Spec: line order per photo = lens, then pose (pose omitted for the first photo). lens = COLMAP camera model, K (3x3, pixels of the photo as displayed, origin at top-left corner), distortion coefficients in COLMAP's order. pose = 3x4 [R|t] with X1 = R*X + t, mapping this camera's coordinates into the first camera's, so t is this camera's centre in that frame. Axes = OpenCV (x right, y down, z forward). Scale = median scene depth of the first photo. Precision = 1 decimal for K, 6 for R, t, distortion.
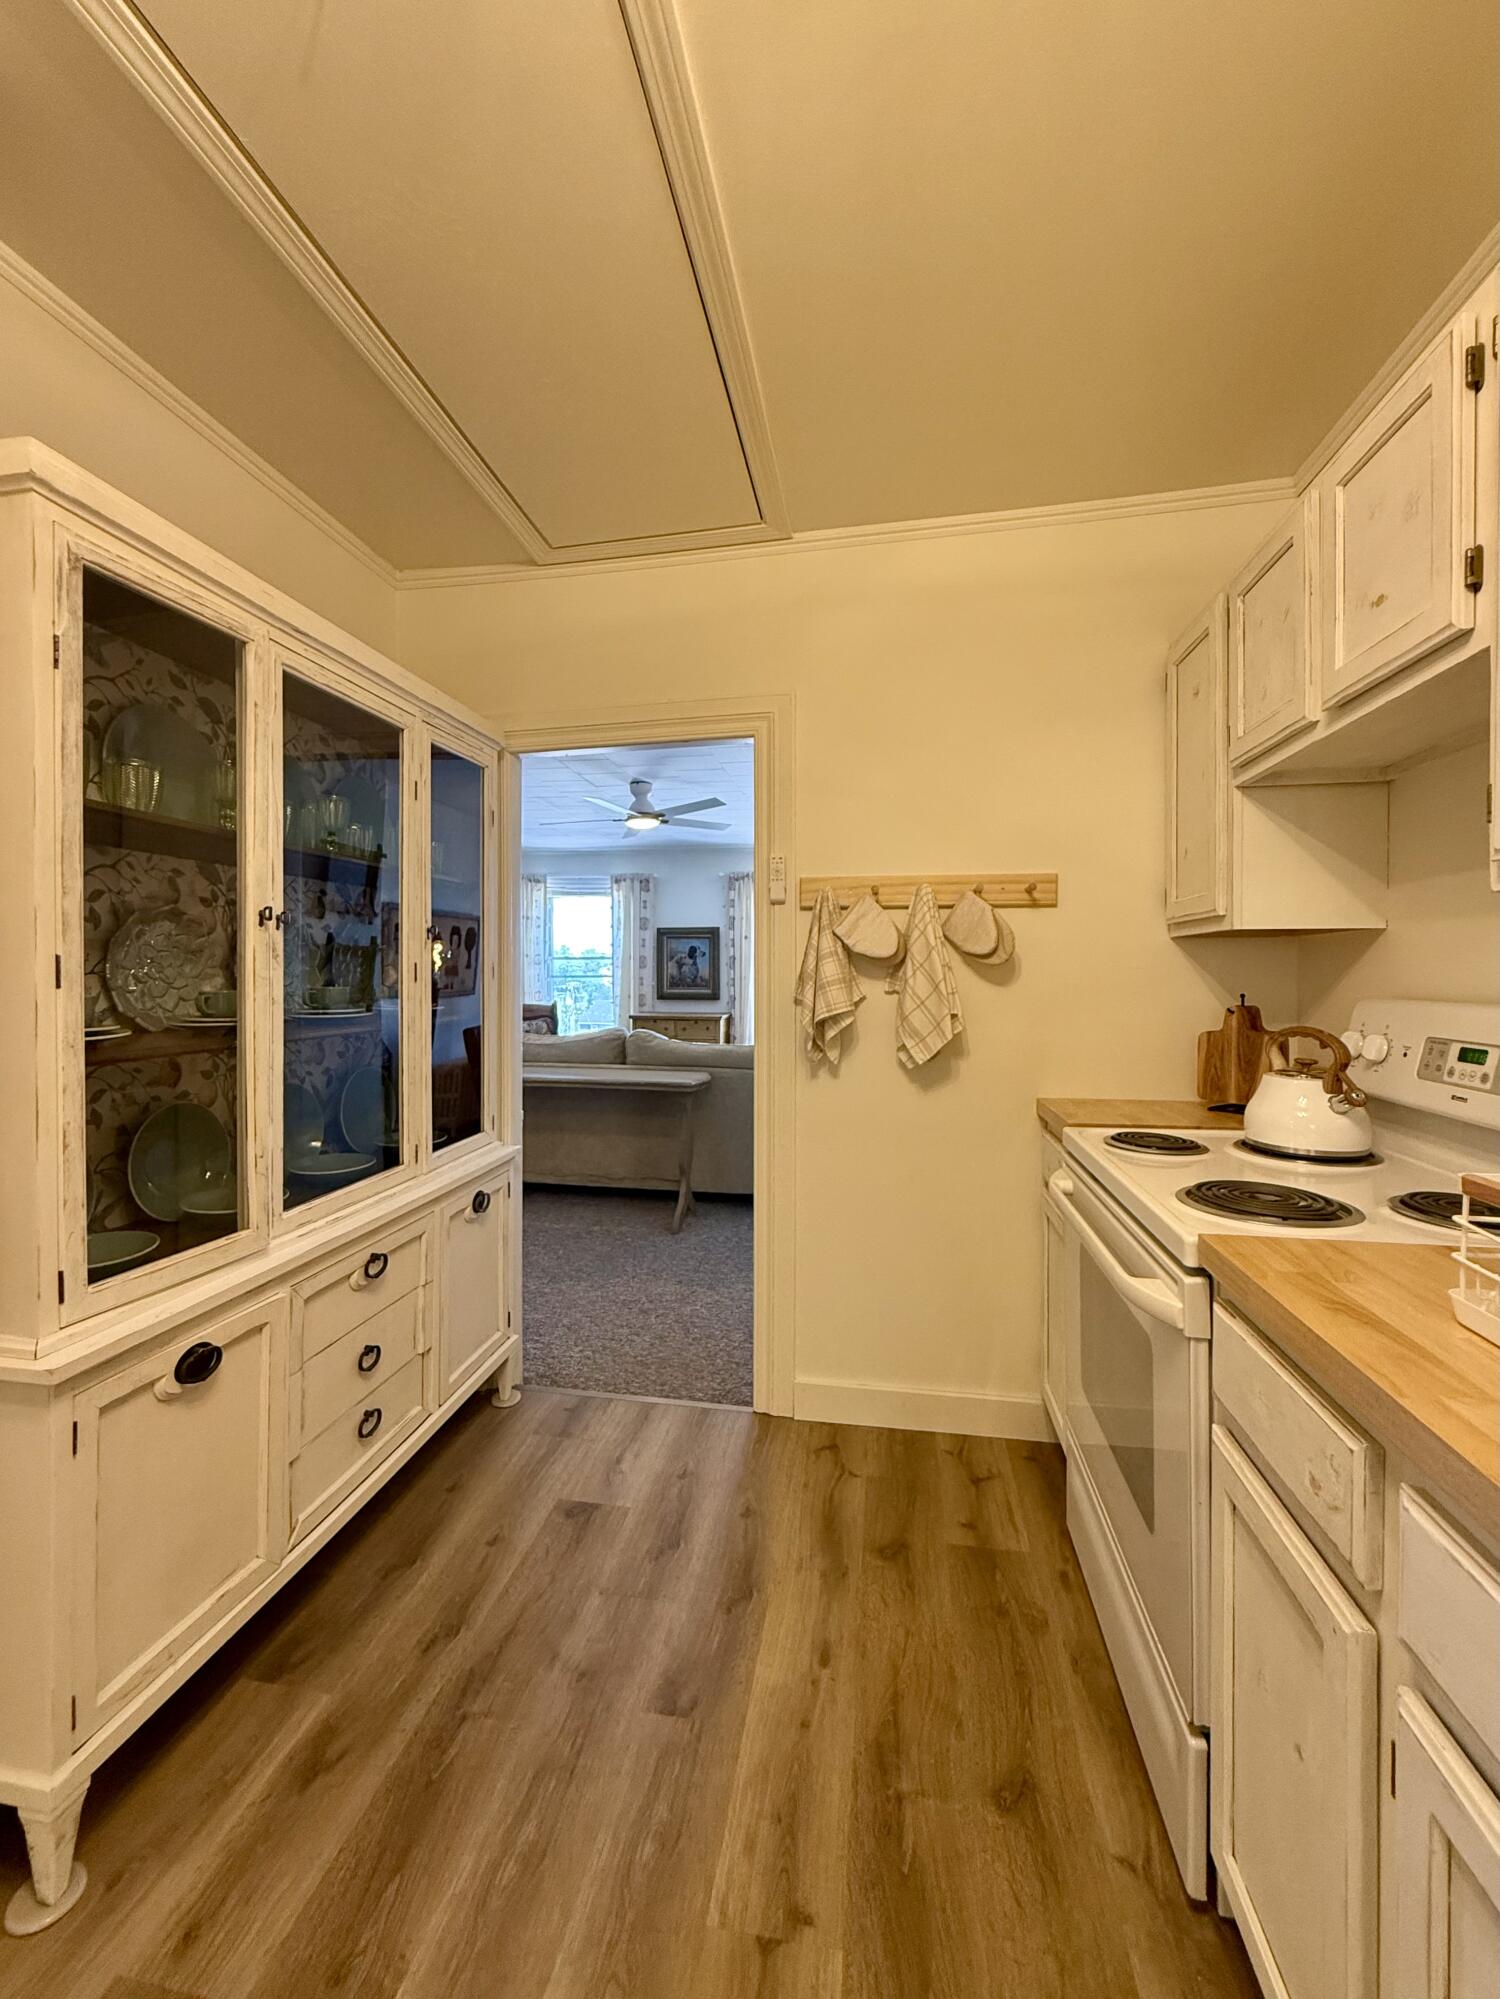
lens RADIAL K [[807.3, 0, 756.9], [0, 807.3, 984.5], [0, 0, 1]] dist [0.006230, -0.001846]
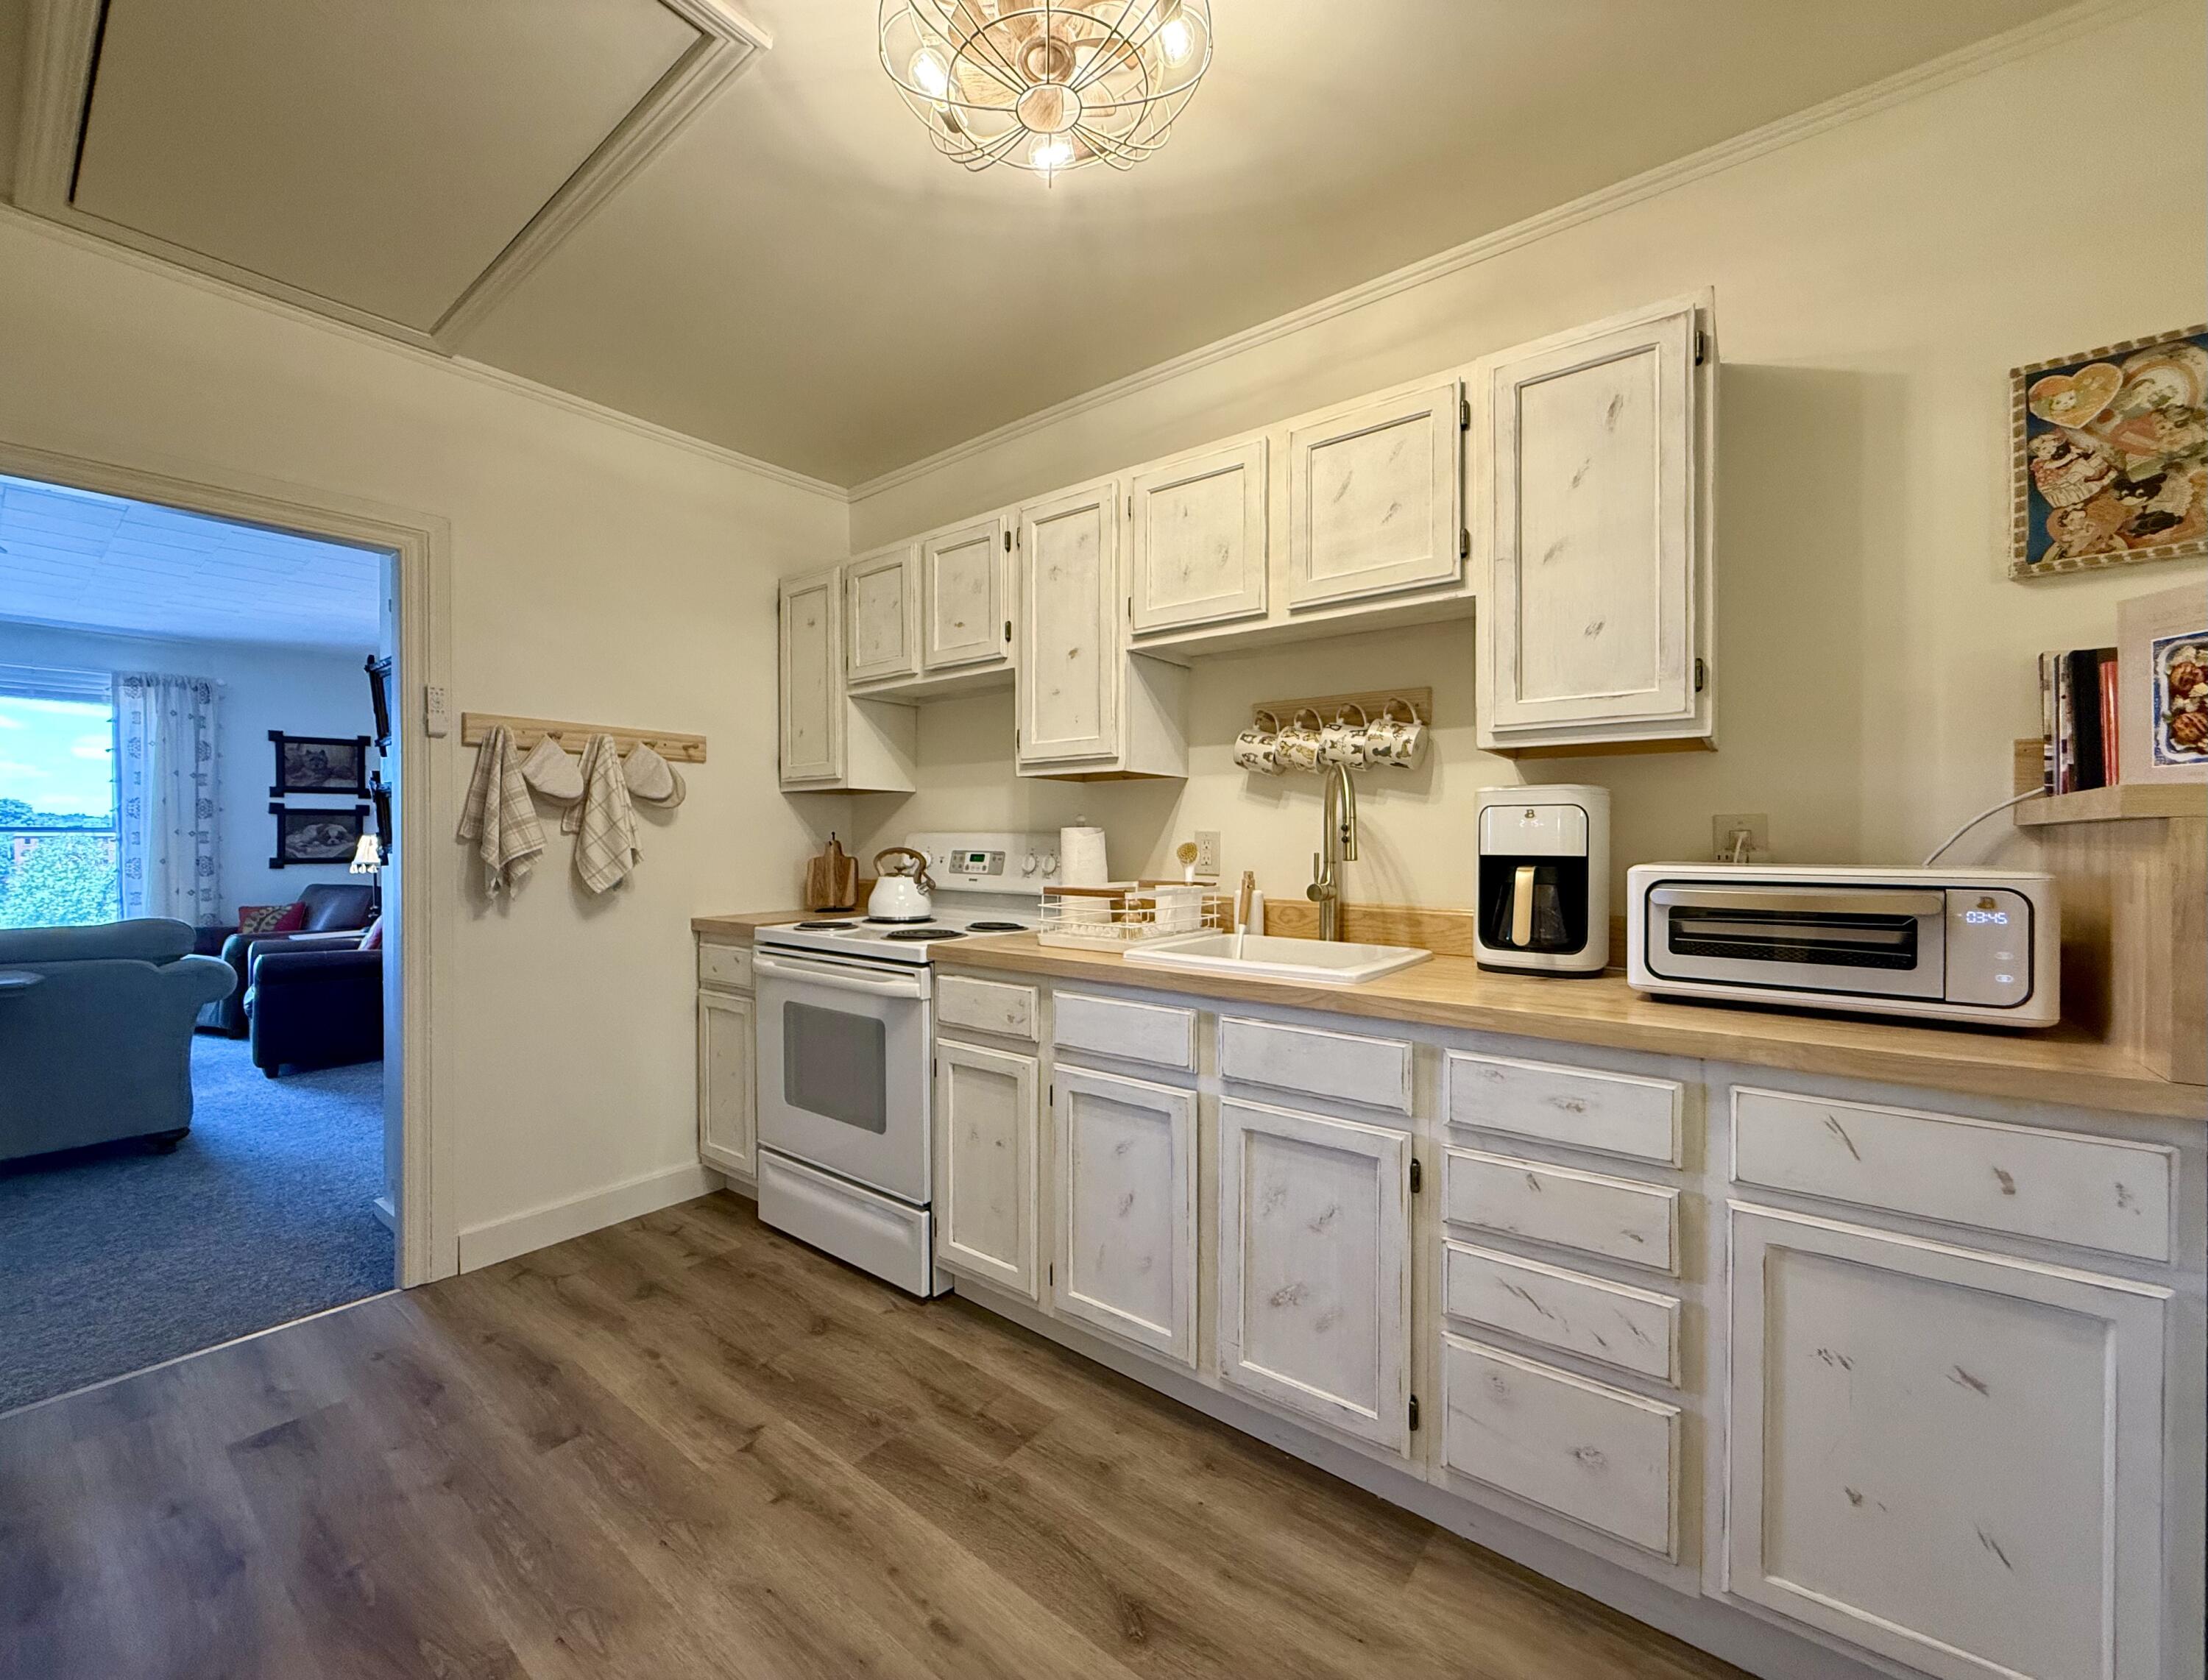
lens RADIAL K [[894.9, 0, 1079.7], [0, 894.9, 842.9], [0, 0, 1]] dist [-0.001418, 0.000594]
pose [[0.487527, -0.000555, 0.873108, -0.552131], [0.010027, 0.999937, -0.004964, 0.039722], [-0.873050, 0.011175, 0.487502, -0.173101]]
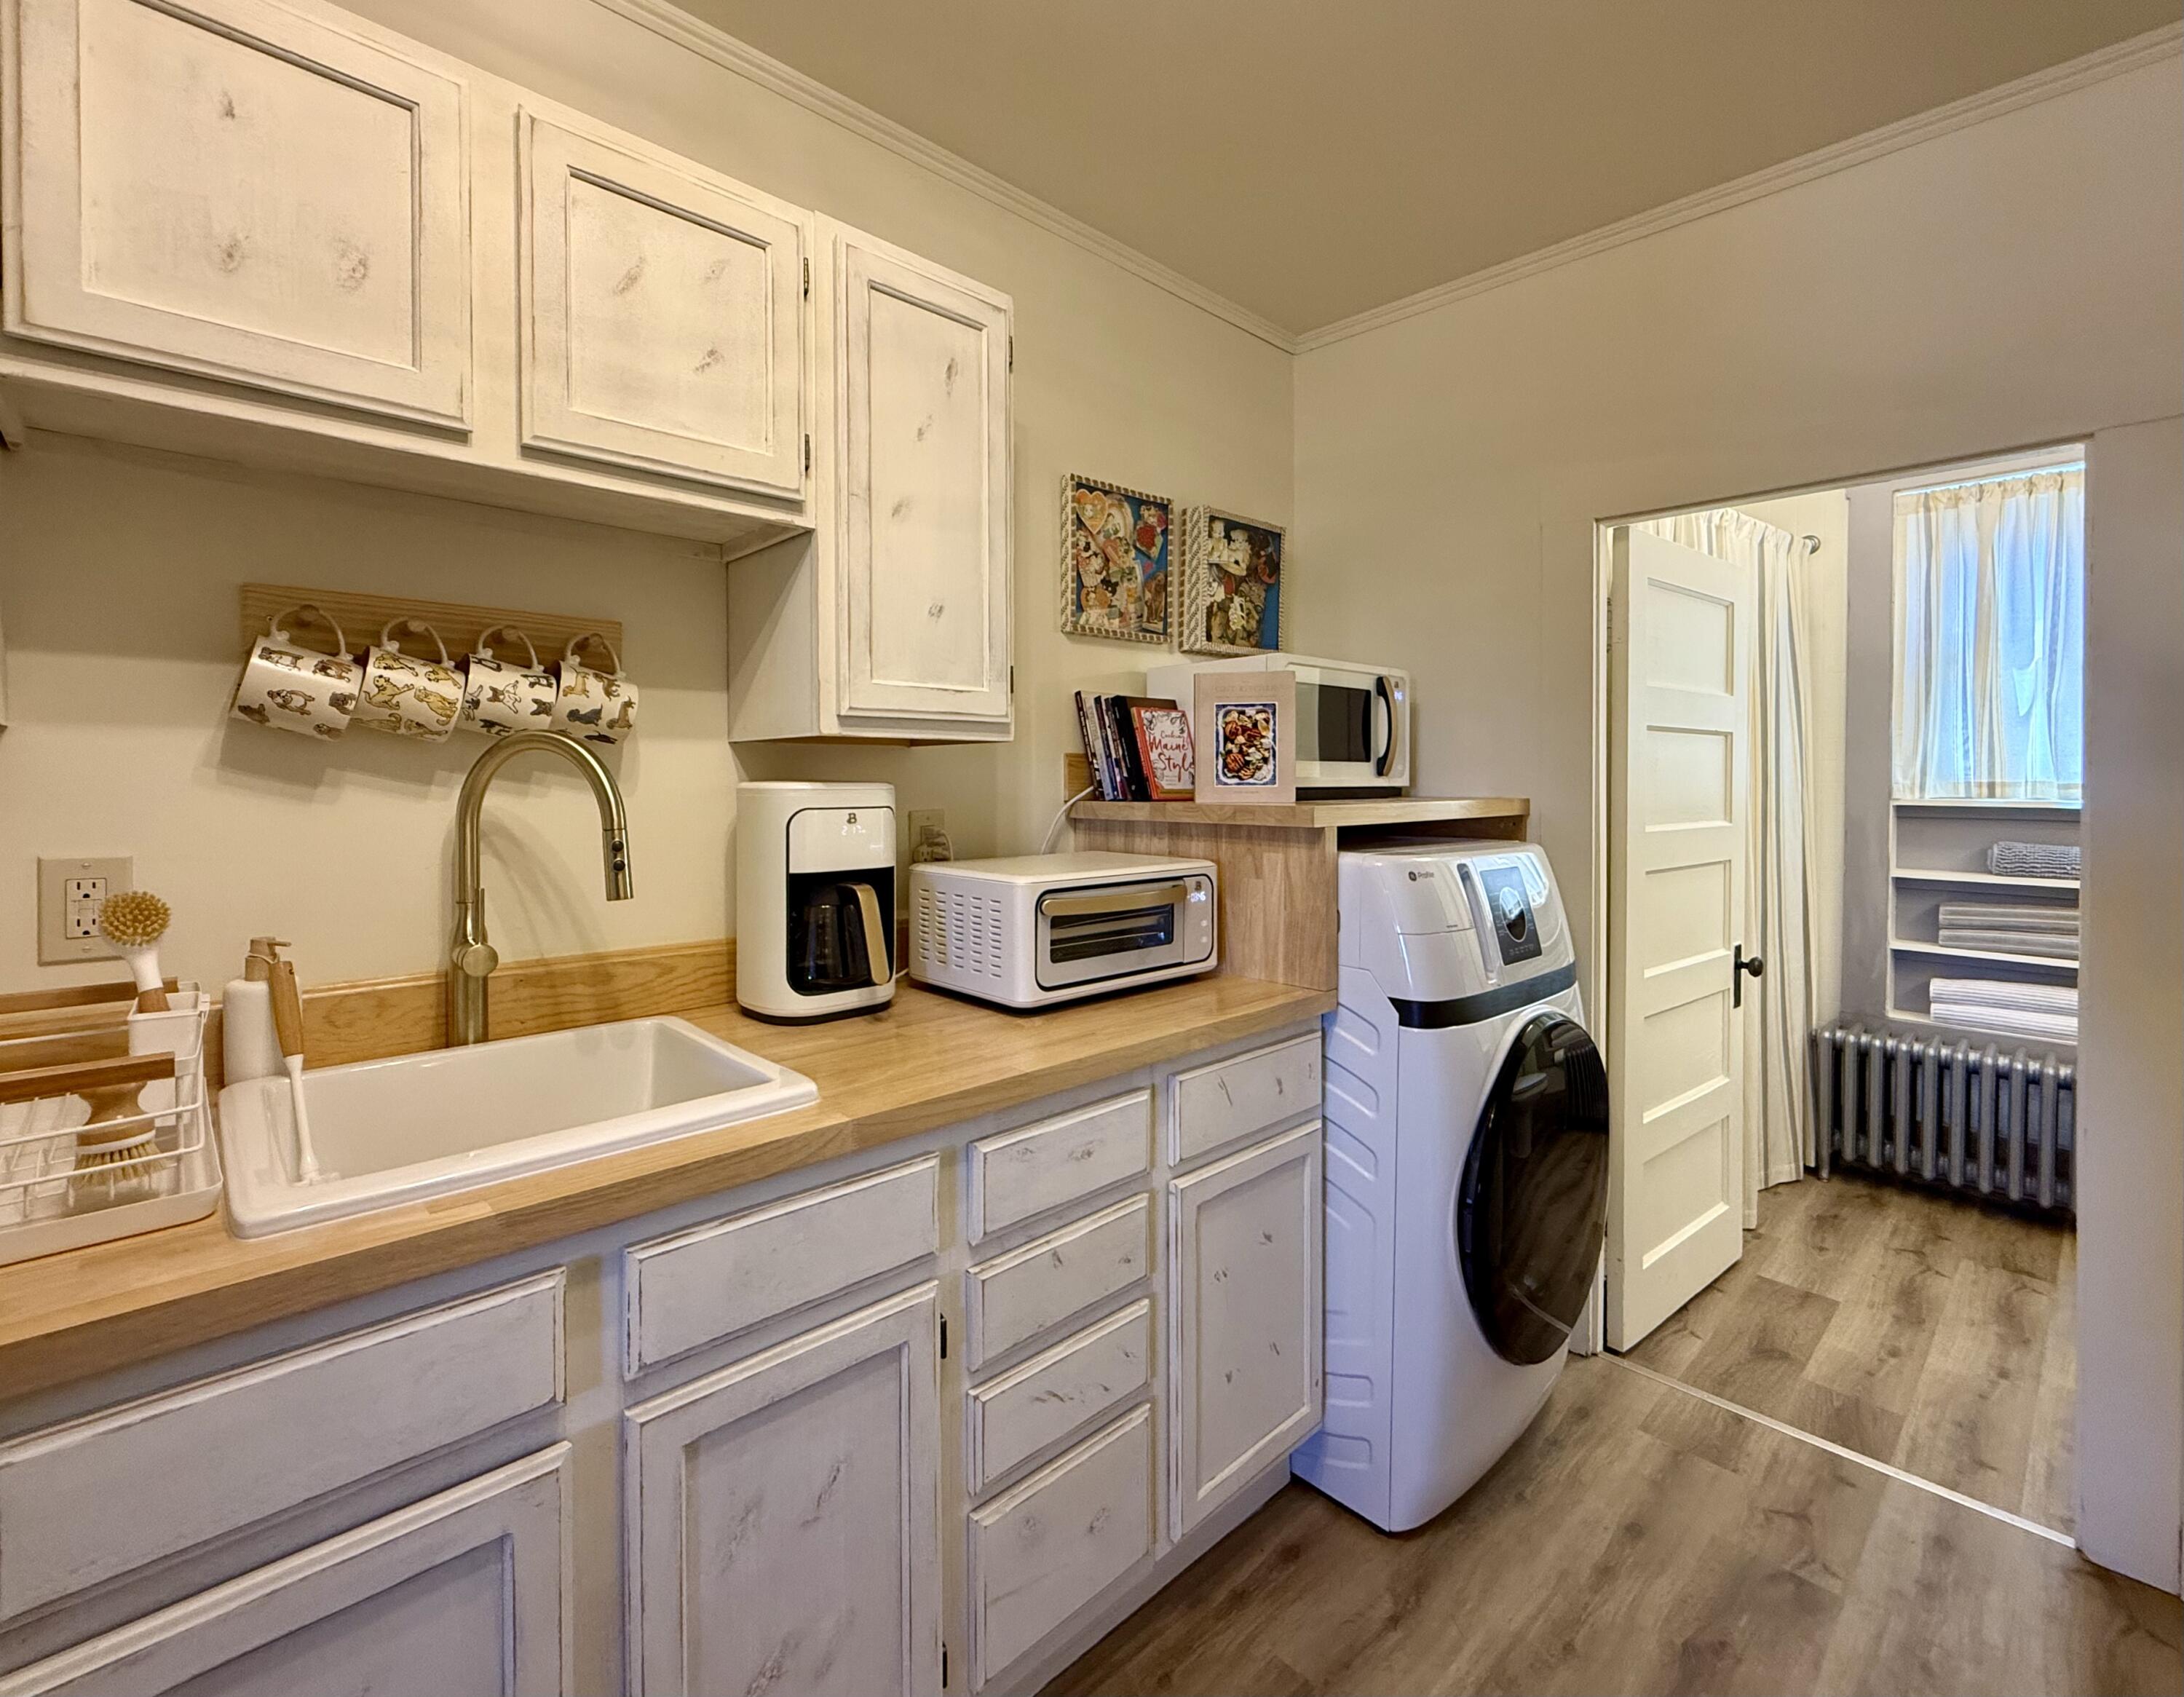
lens RADIAL K [[970.7, 0, 1046.3], [0, 970.7, 788.9], [0, 0, 1]] dist [0.001504, -0.000188]
pose [[-0.778930, -0.003014, 0.627104, -0.205862], [0.012678, 0.999708, 0.020552, -0.020082], [-0.626983, 0.023960, -0.778664, 0.321486]]
